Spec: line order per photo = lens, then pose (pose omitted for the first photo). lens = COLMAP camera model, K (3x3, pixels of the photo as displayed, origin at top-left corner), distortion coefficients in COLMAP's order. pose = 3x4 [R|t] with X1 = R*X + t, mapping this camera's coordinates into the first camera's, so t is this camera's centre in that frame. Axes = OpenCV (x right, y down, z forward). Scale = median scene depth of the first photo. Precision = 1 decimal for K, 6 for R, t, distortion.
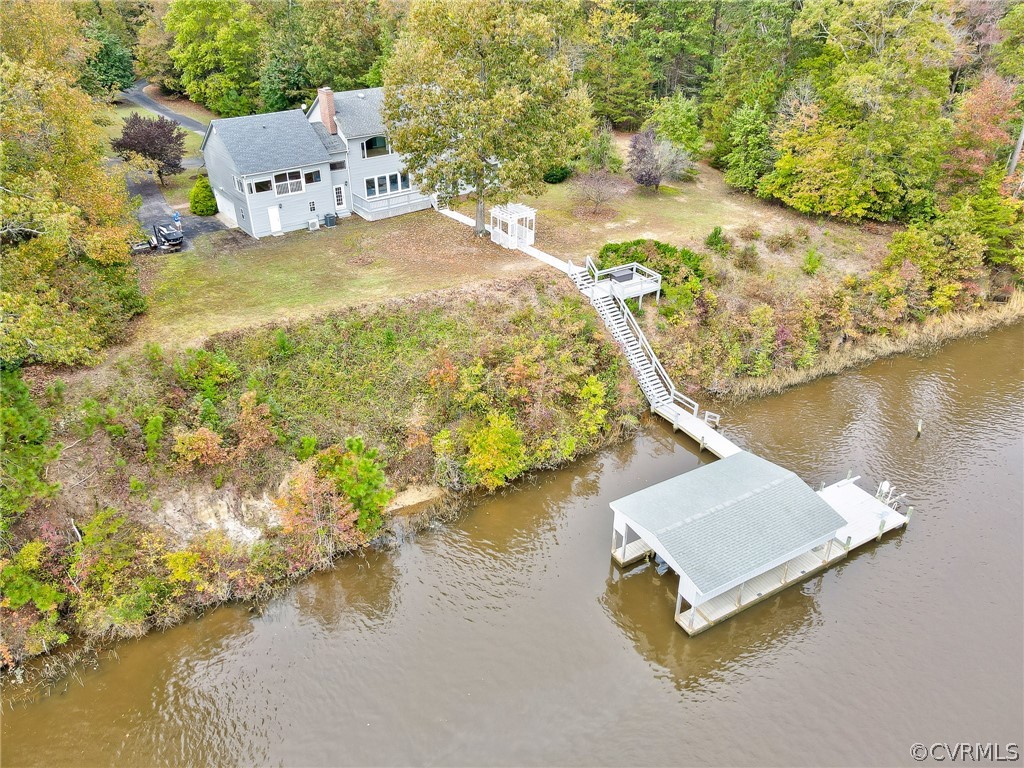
lens RADIAL K [[764.3, 0, 512.0], [0, 764.3, 384.0], [0, 0, 1]] dist [0.011725, 0.007508]
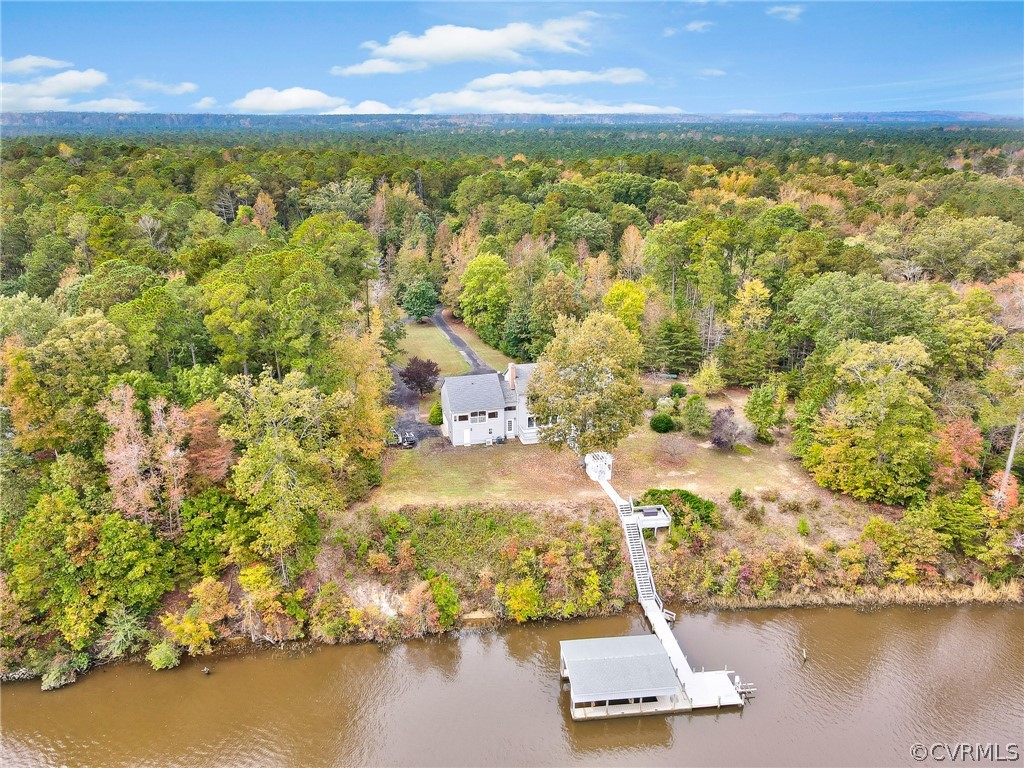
lens RADIAL K [[783.9, 0, 512.0], [0, 783.9, 384.0], [0, 0, 1]] dist [-0.002945, 0.004562]
pose [[0.919032, 0.140659, -0.368233, 0.484898], [-0.204383, 0.968825, -0.140020, -0.123977], [0.337058, 0.203943, 0.919129, -0.705329]]
